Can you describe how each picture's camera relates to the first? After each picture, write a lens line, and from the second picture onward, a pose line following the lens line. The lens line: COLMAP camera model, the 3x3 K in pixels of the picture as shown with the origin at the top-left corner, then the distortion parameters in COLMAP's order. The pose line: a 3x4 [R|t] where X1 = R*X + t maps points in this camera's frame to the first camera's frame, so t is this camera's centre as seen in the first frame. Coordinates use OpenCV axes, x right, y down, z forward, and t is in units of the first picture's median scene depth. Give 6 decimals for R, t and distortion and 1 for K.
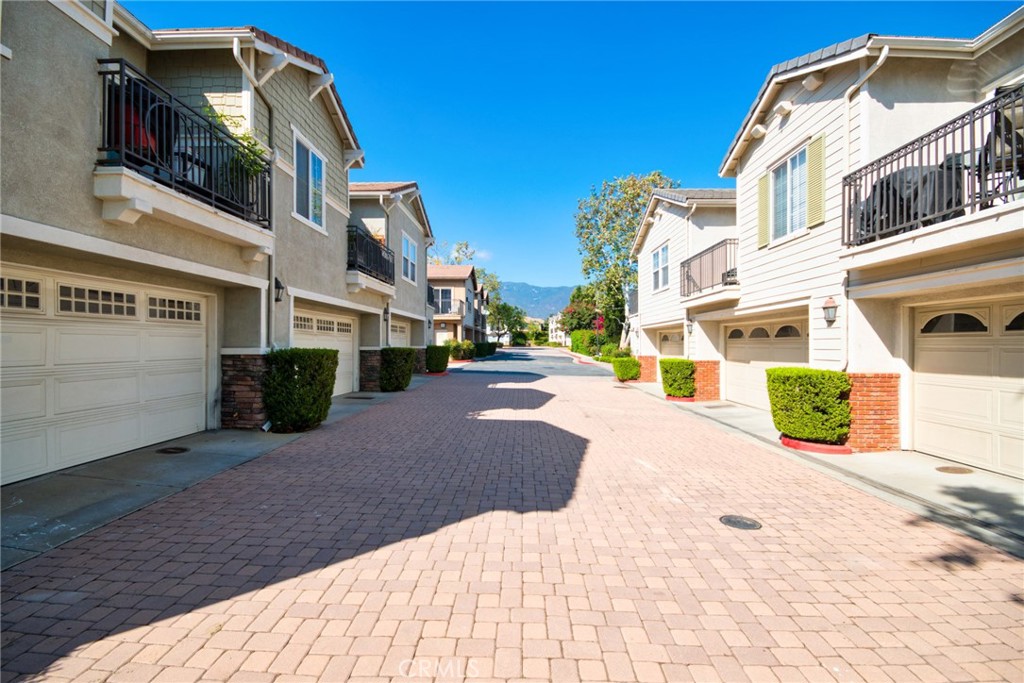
lens RADIAL K [[467.6, 0, 516.1], [0, 467.6, 338.8], [0, 0, 1]] dist [0.021890, -0.011532]
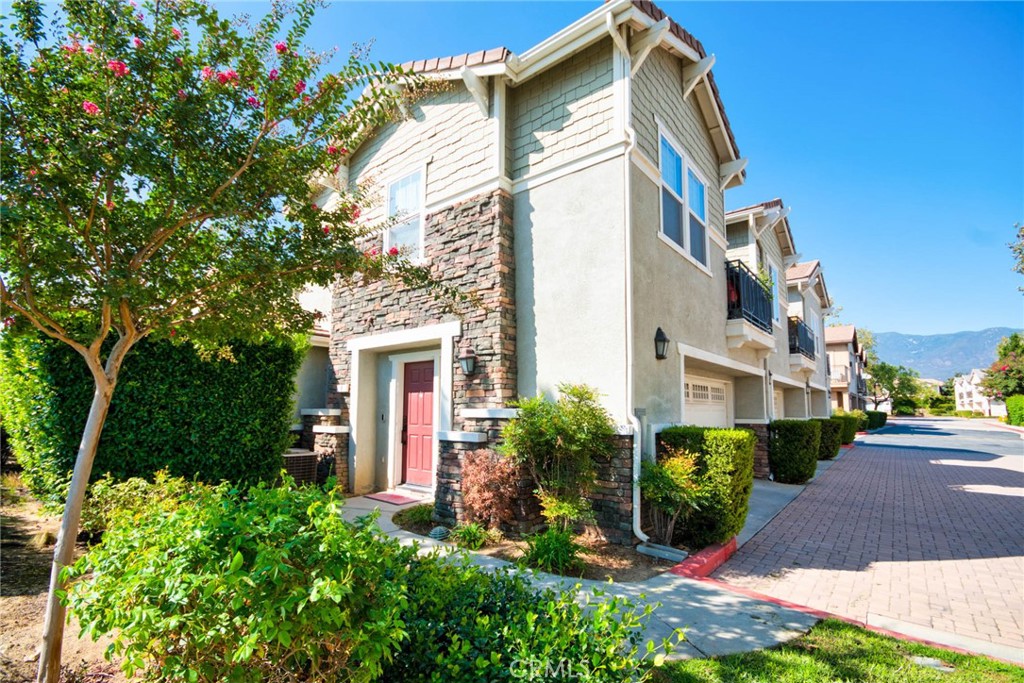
lens RADIAL K [[467.6, 0, 506.1], [0, 467.6, 367.1], [0, 0, 1]] dist [0.021890, -0.011532]
pose [[0.778078, -0.055243, -0.625734, -0.209761], [0.002971, 0.996438, -0.084277, -0.015393], [0.628161, 0.063716, 0.775470, -0.458846]]
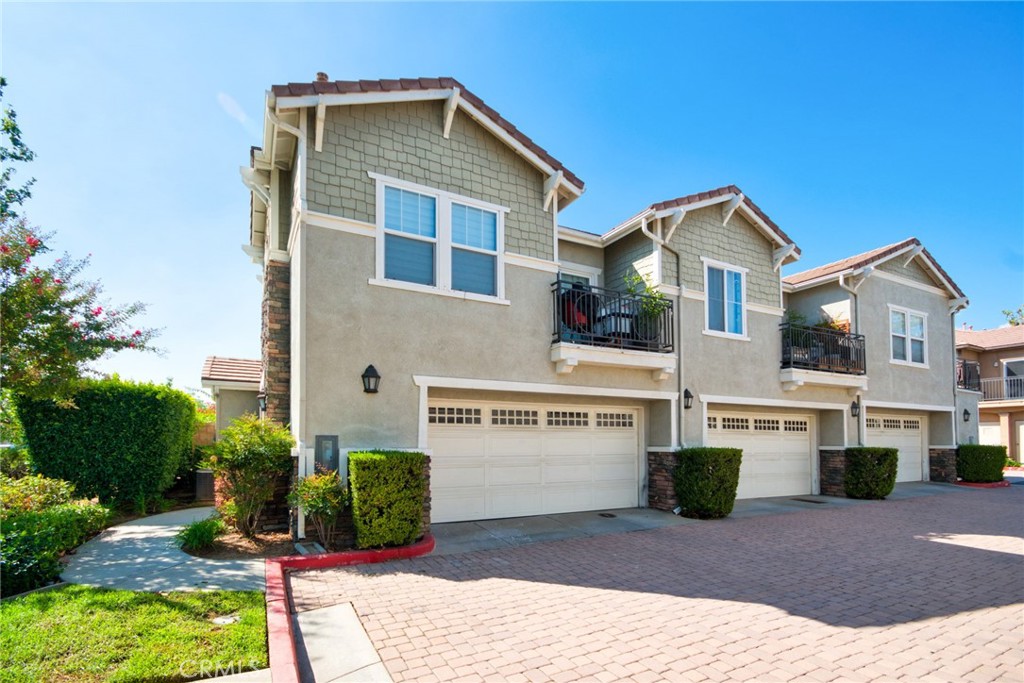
lens RADIAL K [[467.6, 0, 480.4], [0, 467.6, 426.7], [0, 0, 1]] dist [0.021890, -0.011532]
pose [[0.462111, -0.028525, -0.886363, 0.271461], [0.010405, 0.999588, -0.026743, -0.005149], [0.886761, 0.003135, 0.462217, -0.027315]]
